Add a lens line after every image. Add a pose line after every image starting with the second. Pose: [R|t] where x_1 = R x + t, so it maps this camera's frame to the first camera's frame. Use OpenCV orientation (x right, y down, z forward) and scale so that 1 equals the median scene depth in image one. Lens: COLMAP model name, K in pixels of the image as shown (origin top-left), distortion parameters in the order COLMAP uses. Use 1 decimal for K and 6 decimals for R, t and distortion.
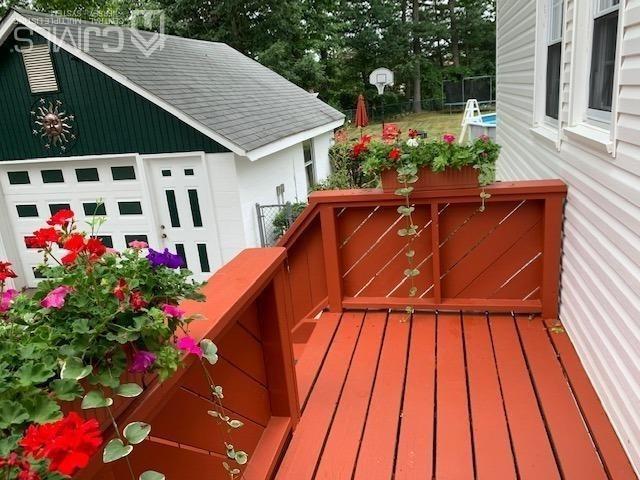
lens RADIAL K [[491.0, 0, 324.0], [0, 491.0, 239.5], [0, 0, 1]] dist [0.041598, 0.002661]
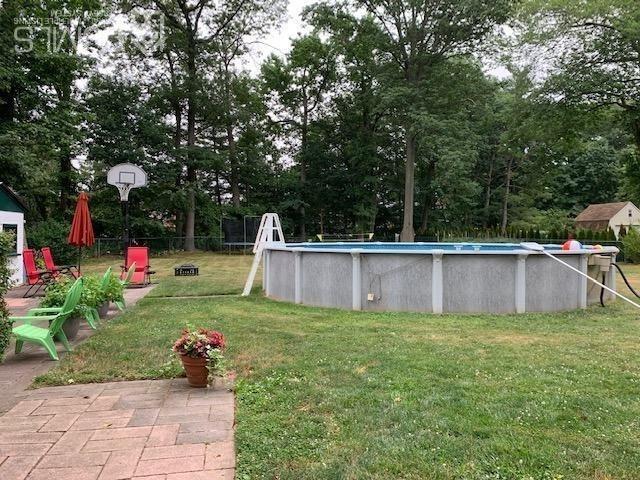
lens RADIAL K [[491.0, 0, 323.6], [0, 491.0, 239.6], [0, 0, 1]] dist [0.041598, 0.002661]
pose [[0.903416, 0.090620, 0.419079, 0.081524], [0.039106, 0.955922, -0.291006, -0.053320], [-0.426978, 0.279289, 0.860051, 0.352571]]
